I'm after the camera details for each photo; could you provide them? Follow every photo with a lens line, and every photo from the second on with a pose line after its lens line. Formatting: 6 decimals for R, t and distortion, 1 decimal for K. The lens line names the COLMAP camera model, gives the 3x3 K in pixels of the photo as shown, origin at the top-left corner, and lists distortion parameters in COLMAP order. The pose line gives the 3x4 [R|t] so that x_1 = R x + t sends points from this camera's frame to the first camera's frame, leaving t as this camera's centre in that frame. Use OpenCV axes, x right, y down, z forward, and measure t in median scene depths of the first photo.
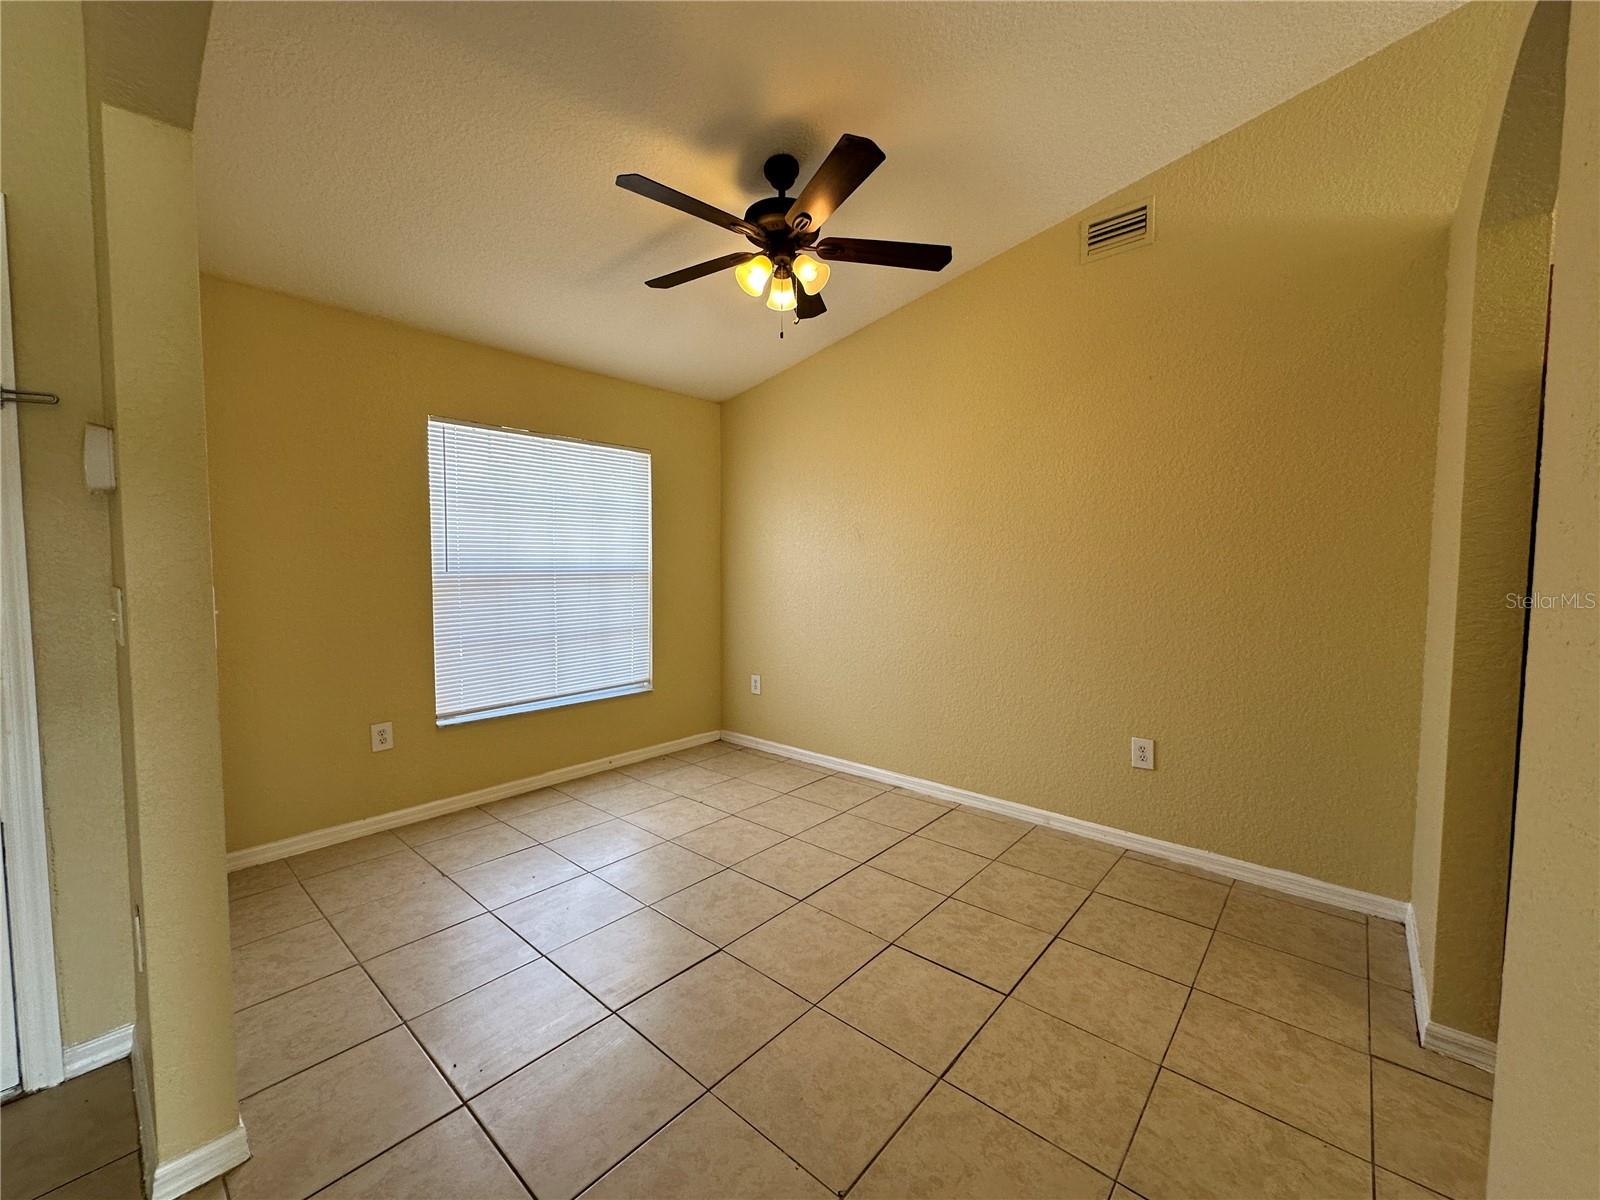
lens RADIAL K [[639.8, 0, 800.8], [0, 639.8, 598.6], [0, 0, 1]] dist [-0.002485, 0.000122]
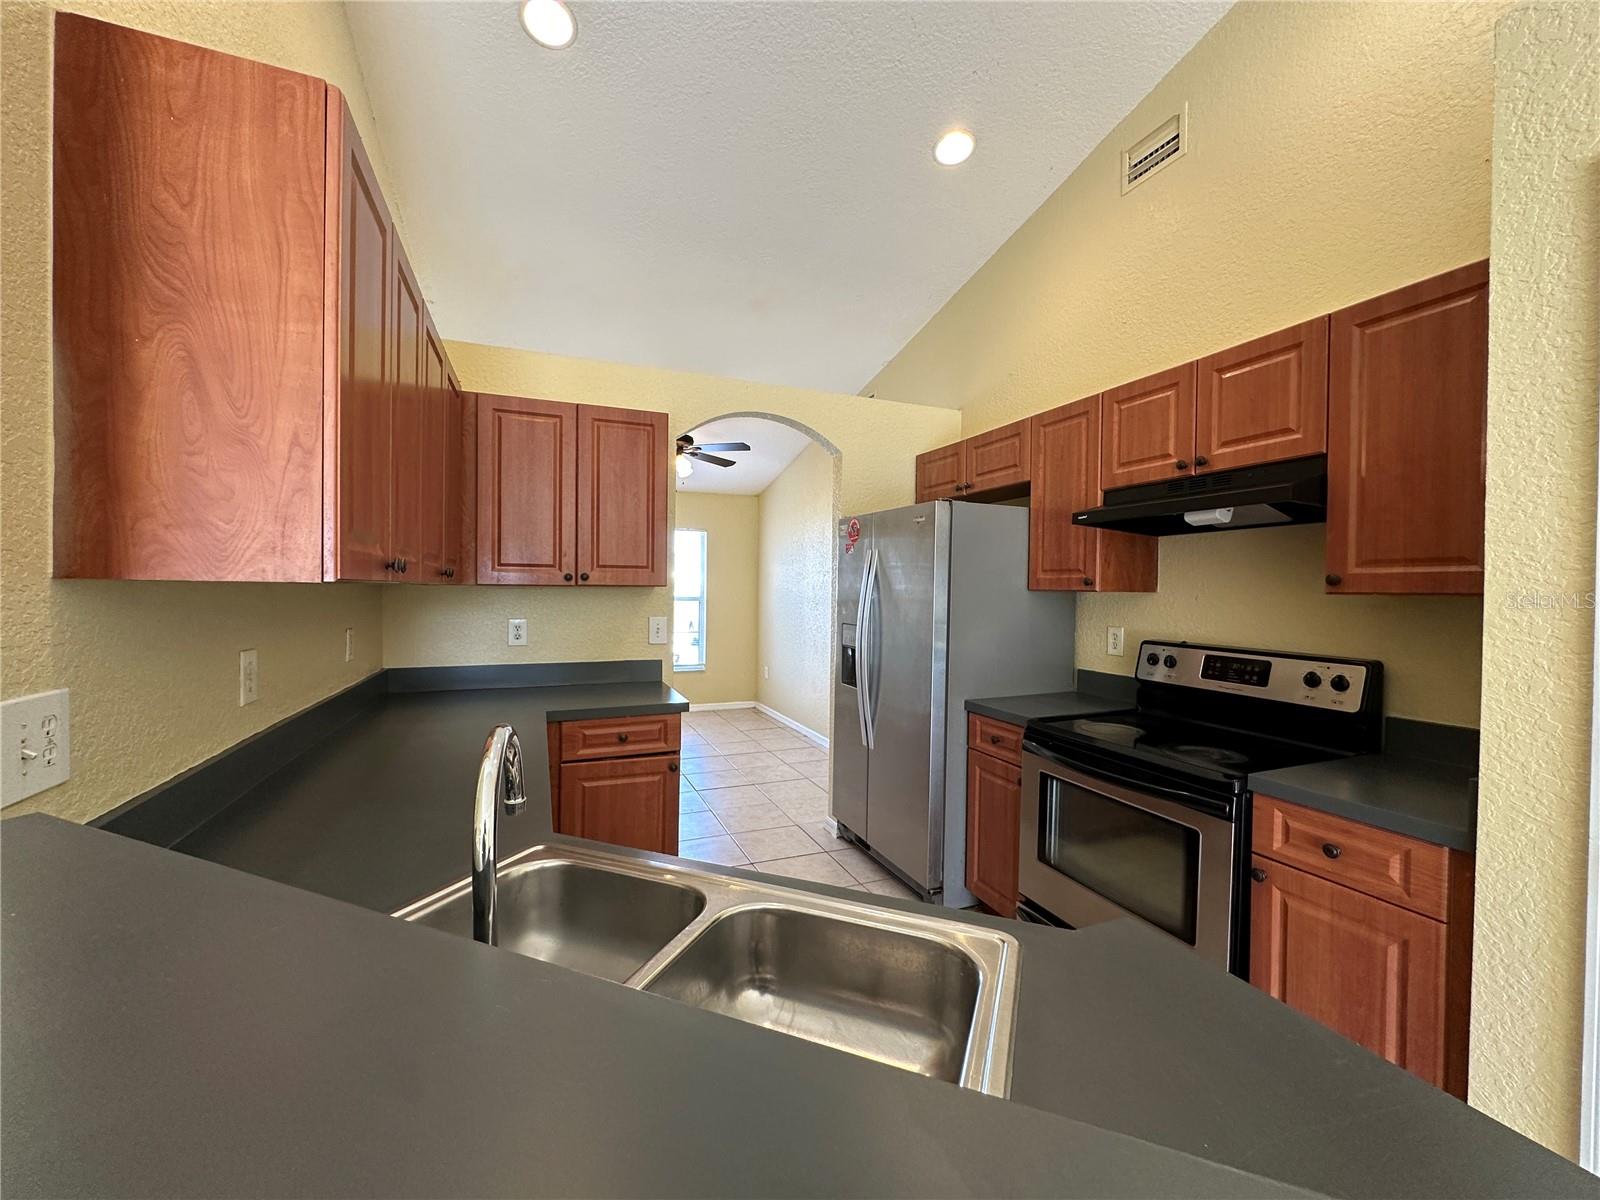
lens RADIAL K [[639.8, 0, 800.8], [0, 639.8, 598.6], [0, 0, 1]] dist [-0.002485, 0.000122]
pose [[0.893075, 0.012024, -0.449746, 1.113691], [-0.031804, 0.998829, -0.036450, 0.010183], [0.448782, 0.046857, 0.892412, -0.590454]]
